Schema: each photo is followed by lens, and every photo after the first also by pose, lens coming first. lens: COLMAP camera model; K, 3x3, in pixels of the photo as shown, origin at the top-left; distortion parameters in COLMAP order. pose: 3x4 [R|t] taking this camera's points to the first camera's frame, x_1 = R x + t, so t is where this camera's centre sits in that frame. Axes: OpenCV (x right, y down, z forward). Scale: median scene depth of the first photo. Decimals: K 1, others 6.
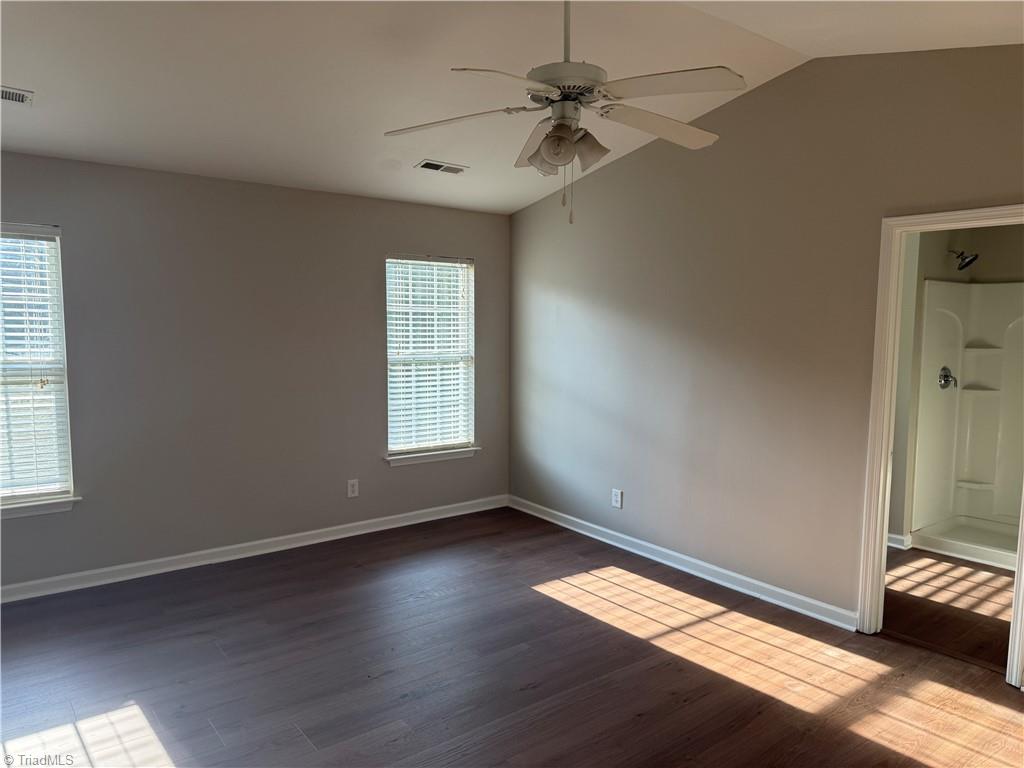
lens RADIAL K [[740.4, 0, 511.5], [0, 740.4, 382.5], [0, 0, 1]] dist [0.027098, -0.061719]
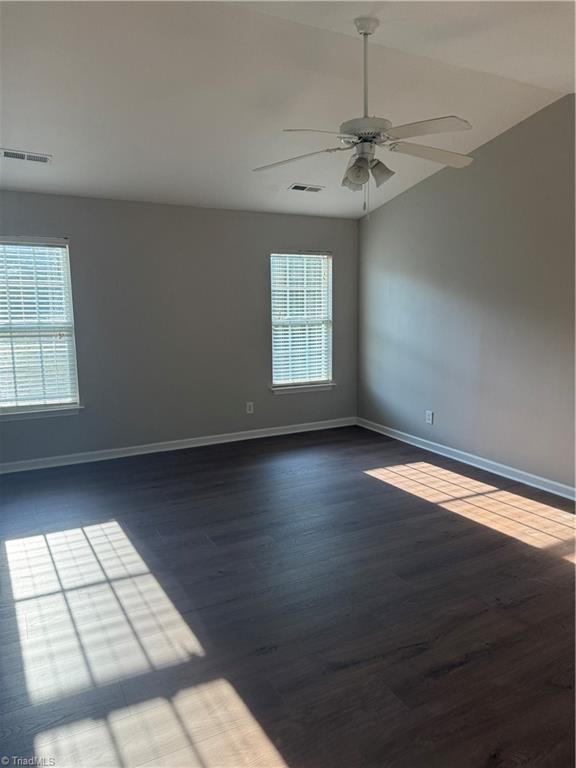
lens RADIAL K [[555.3, 0, 281.1], [0, 555.3, 377.9], [0, 0, 1]] dist [0.027098, -0.061719]
pose [[0.983900, 0.005120, -0.178649, 0.065727], [0.003462, 0.998856, 0.047695, 0.035742], [0.178688, -0.047546, 0.982756, -0.123685]]
